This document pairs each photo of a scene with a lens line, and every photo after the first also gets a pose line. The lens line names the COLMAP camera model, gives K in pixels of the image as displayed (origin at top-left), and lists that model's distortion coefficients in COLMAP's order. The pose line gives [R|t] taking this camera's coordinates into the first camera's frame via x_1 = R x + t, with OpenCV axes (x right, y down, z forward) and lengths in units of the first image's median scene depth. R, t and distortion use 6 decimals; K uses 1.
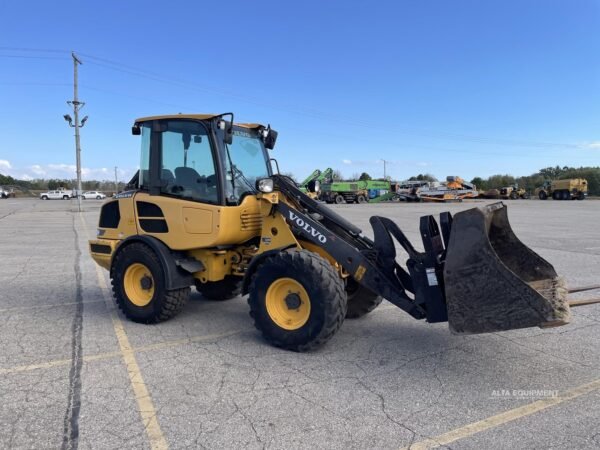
lens RADIAL K [[452.3, 0, 304.9], [0, 452.3, 224.0], [0, 0, 1]] dist [0.096839, -0.126436]
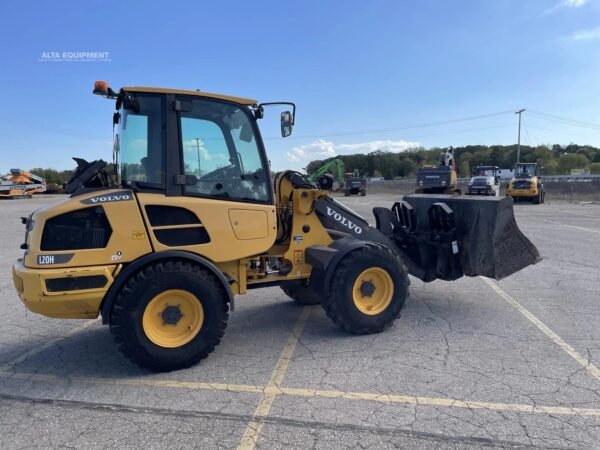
lens RADIAL K [[452.3, 0, 305.0], [0, 452.3, 225.5], [0, 0, 1]] dist [0.096839, -0.126436]
pose [[0.594780, -0.081518, 0.799744, -0.832206], [0.069033, 0.996350, 0.050217, -0.039043], [-0.800919, 0.025340, 0.598237, 0.400741]]
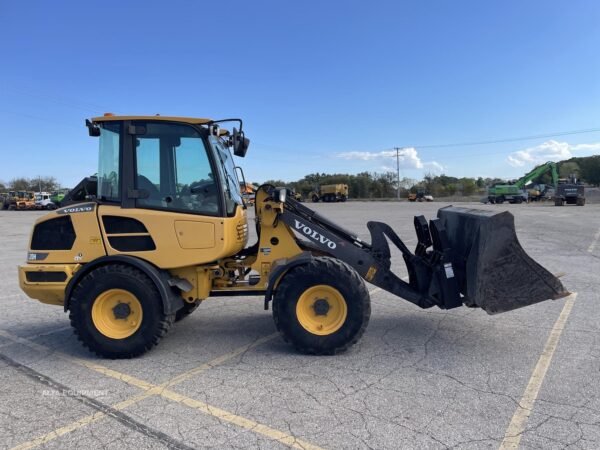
lens RADIAL K [[452.3, 0, 306.2], [0, 452.3, 226.8], [0, 0, 1]] dist [0.096839, -0.126436]
pose [[0.886886, -0.046233, 0.459669, -0.447272], [0.048200, 0.998810, 0.007463, -0.018436], [-0.459467, 0.015537, 0.888059, 0.085071]]
